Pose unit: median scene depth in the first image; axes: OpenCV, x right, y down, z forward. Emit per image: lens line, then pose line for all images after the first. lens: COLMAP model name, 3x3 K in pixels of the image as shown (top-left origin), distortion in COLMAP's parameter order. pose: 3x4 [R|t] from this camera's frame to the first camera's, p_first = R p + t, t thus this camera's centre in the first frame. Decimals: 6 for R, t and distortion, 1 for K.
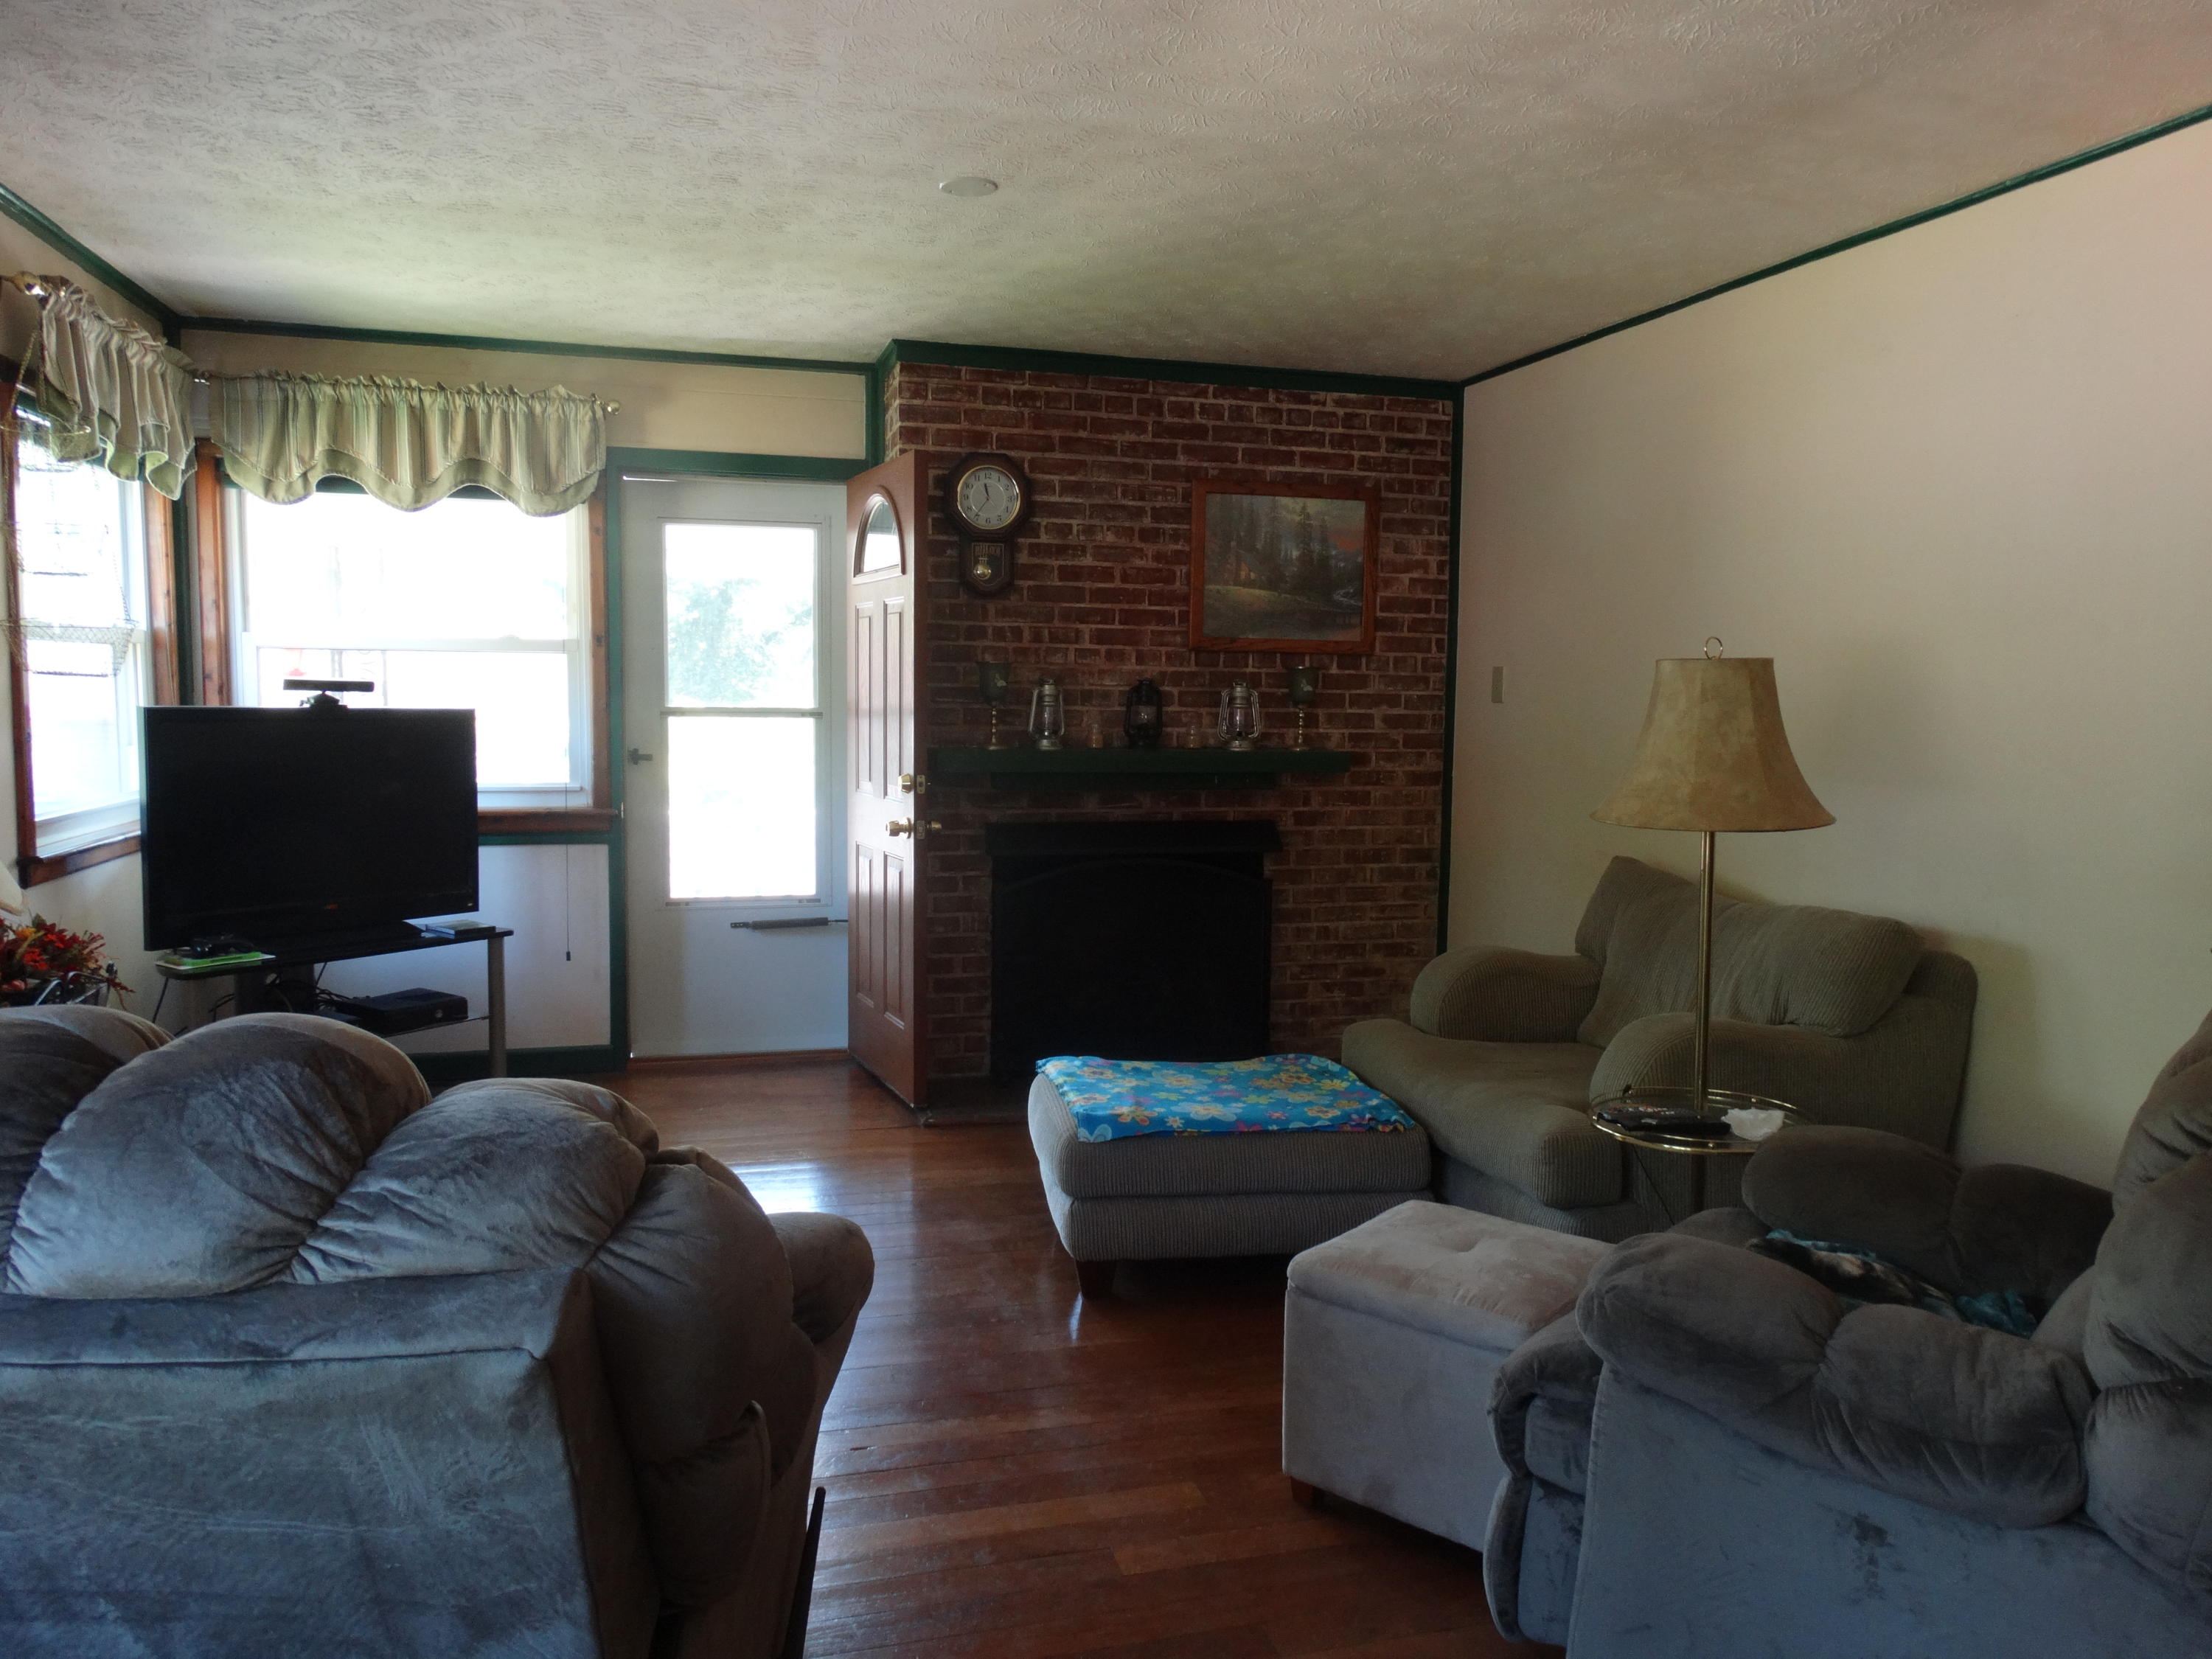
lens RADIAL K [[1573.5, 0, 1112.0], [0, 1573.5, 820.4], [0, 0, 1]] dist [0.017145, -0.003561]
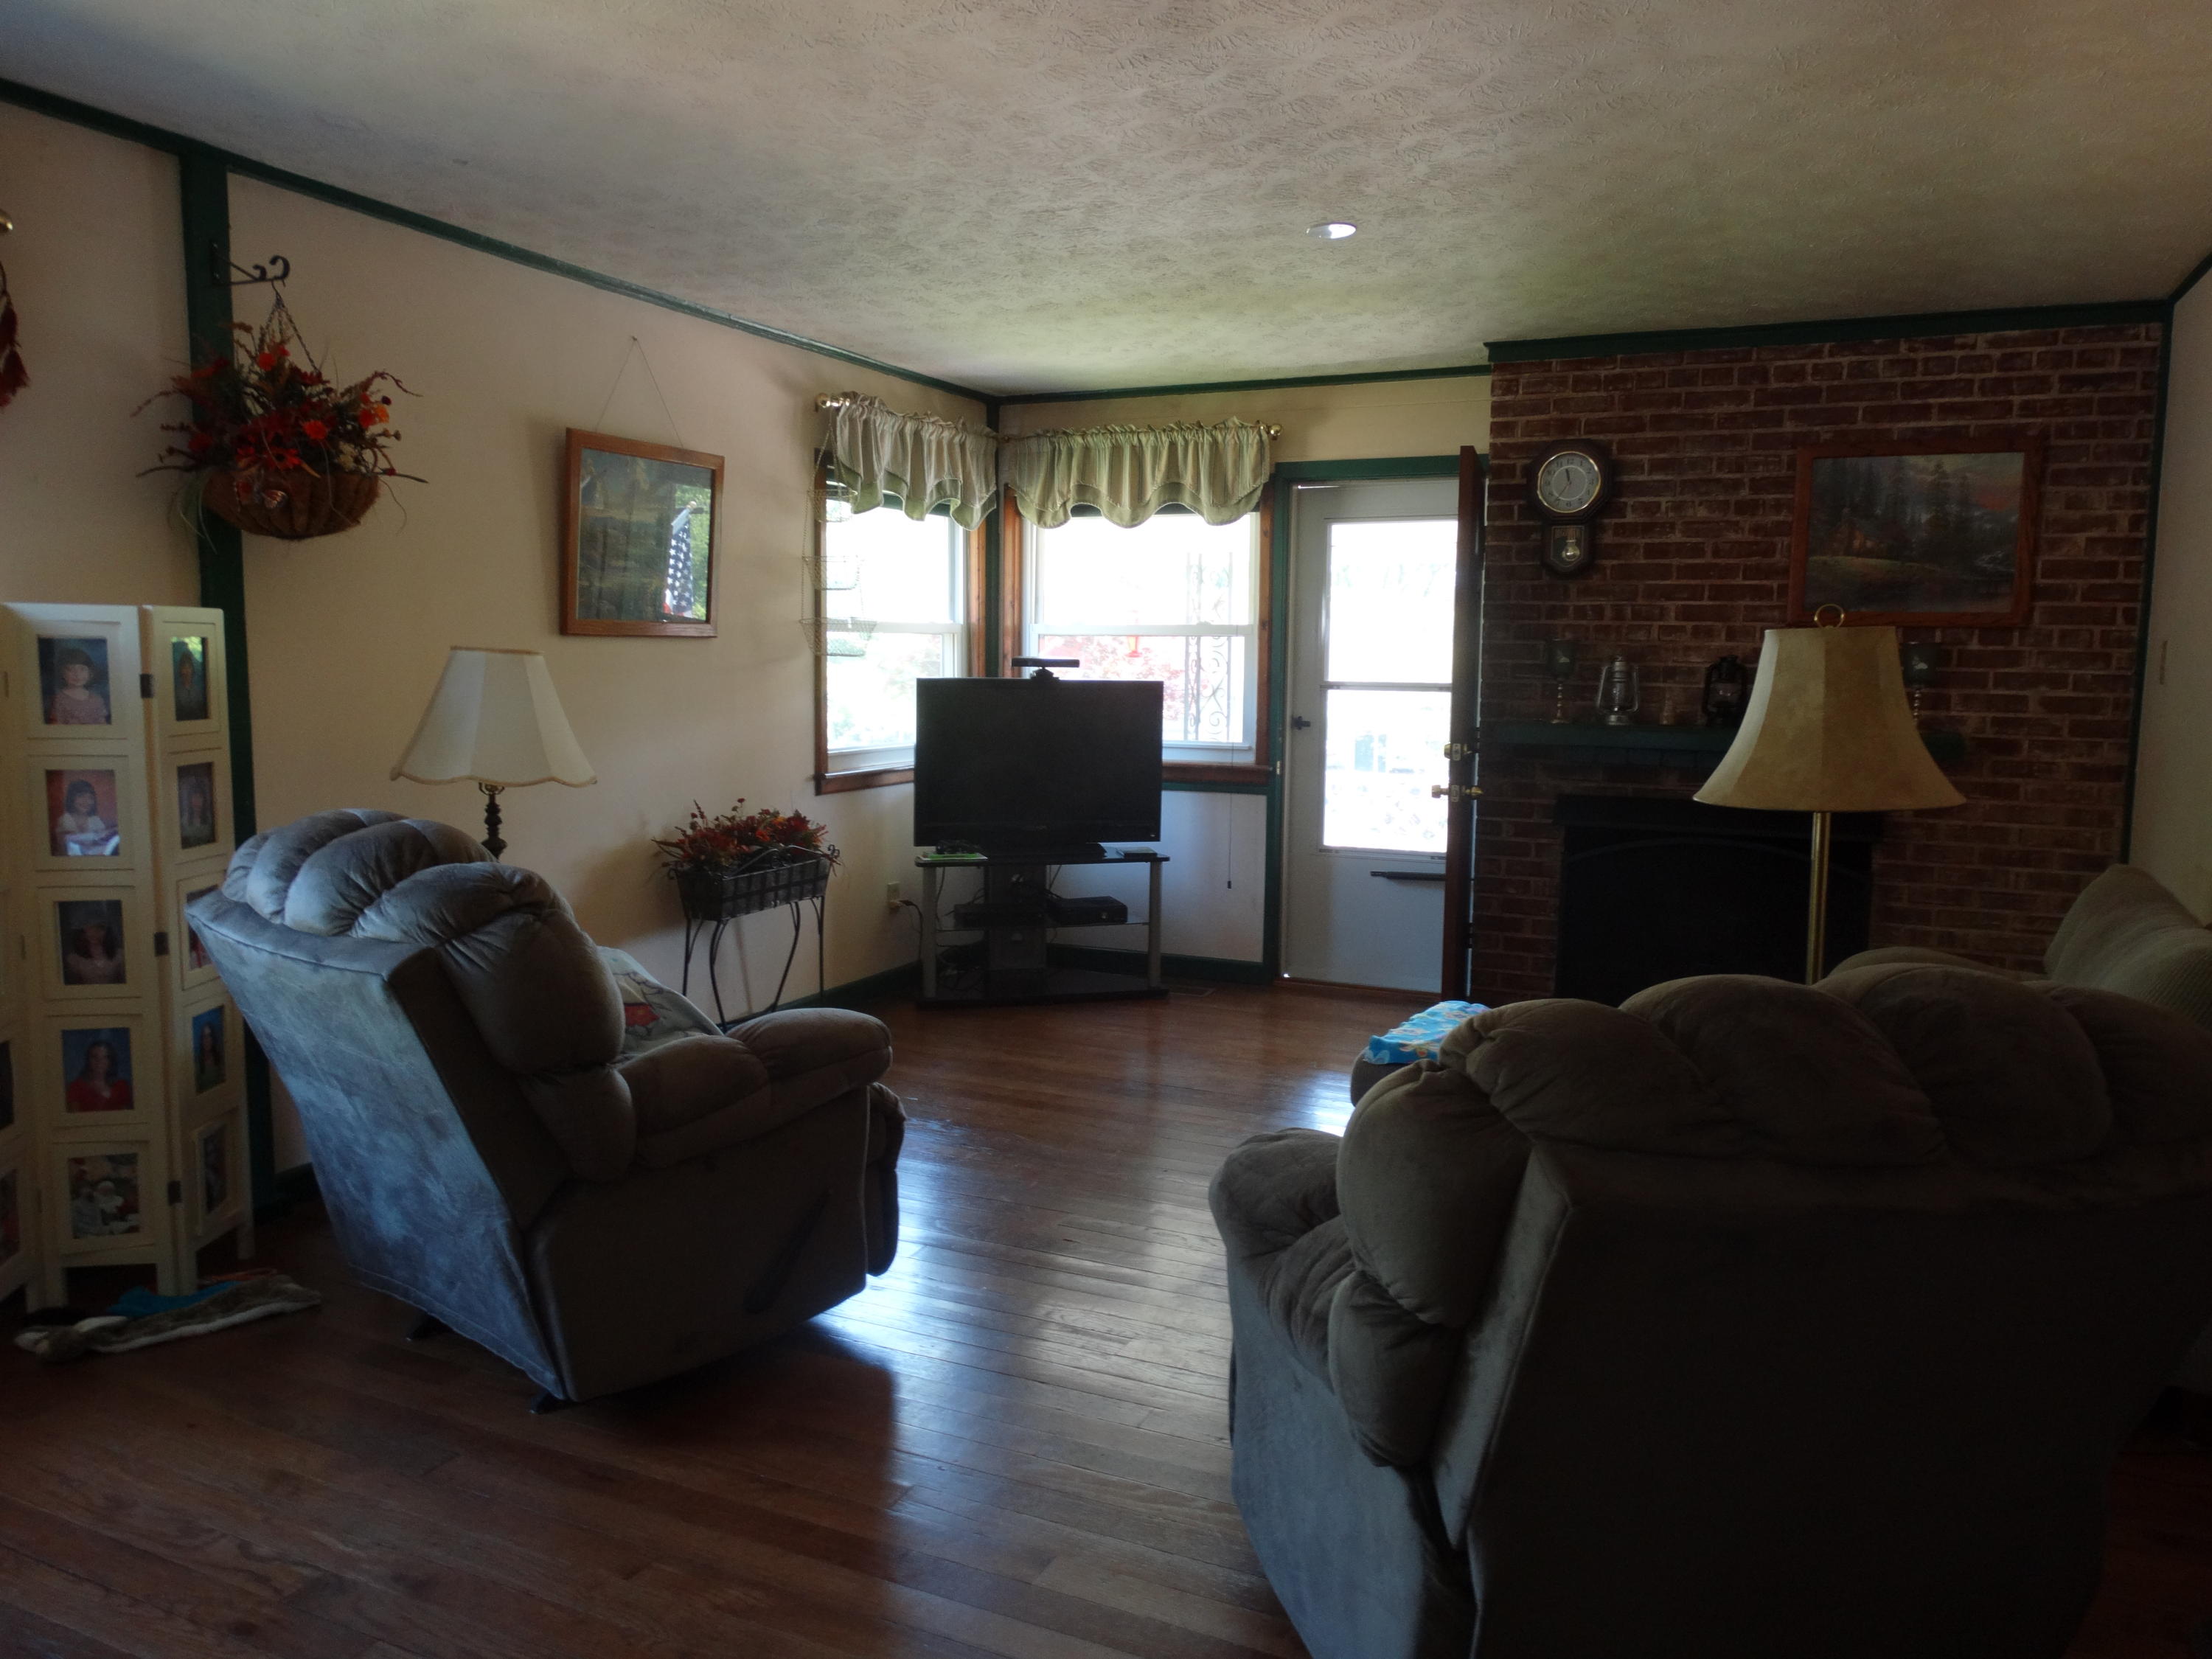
lens RADIAL K [[1560.8, 0, 1106.0], [0, 1560.8, 829.5], [0, 0, 1]] dist [-0.000740, -0.001834]
pose [[0.766151, 0.068686, -0.638979, 0.351733], [-0.057931, 0.997606, 0.037776, 0.003435], [0.640044, 0.008075, 0.768296, 0.009686]]
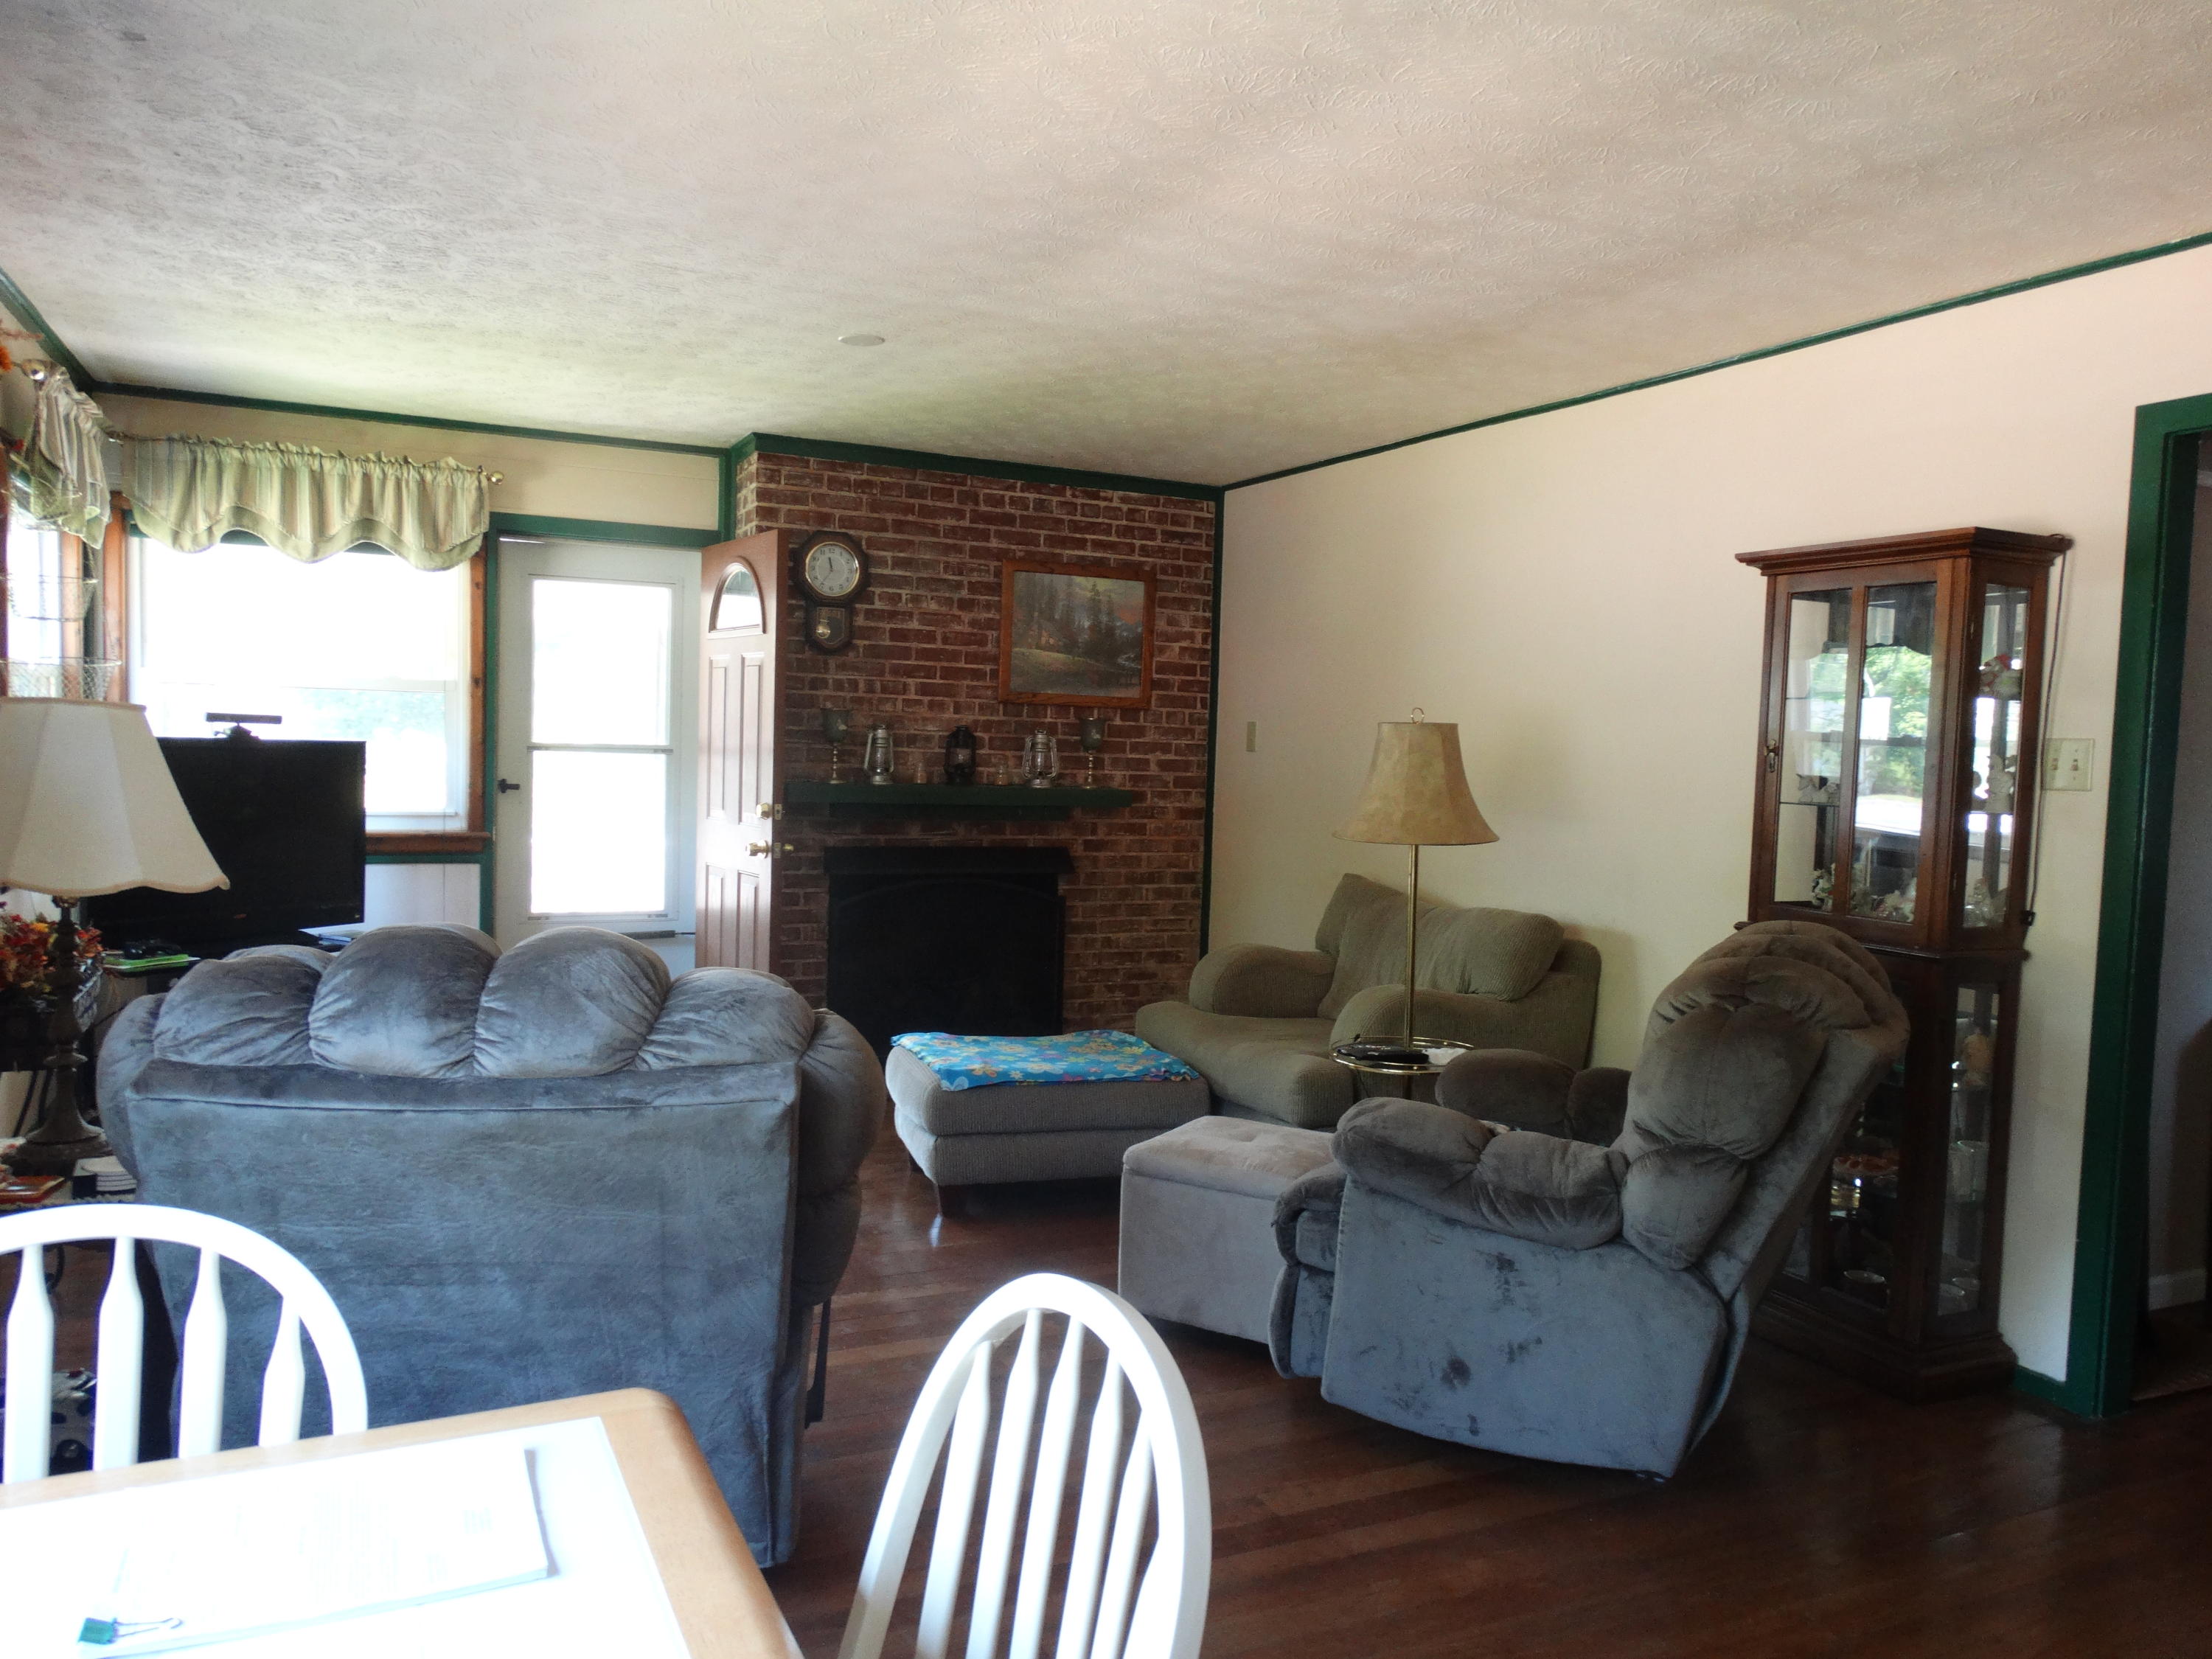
lens RADIAL K [[1563.5, 0, 1106.0], [0, 1563.5, 829.5], [0, 0, 1]] dist [0.016244, 0.001766]
pose [[0.986518, 0.009214, 0.163395, -0.063584], [-0.005625, 0.999733, -0.022418, 0.013540], [-0.163558, 0.021197, 0.986306, -0.174499]]
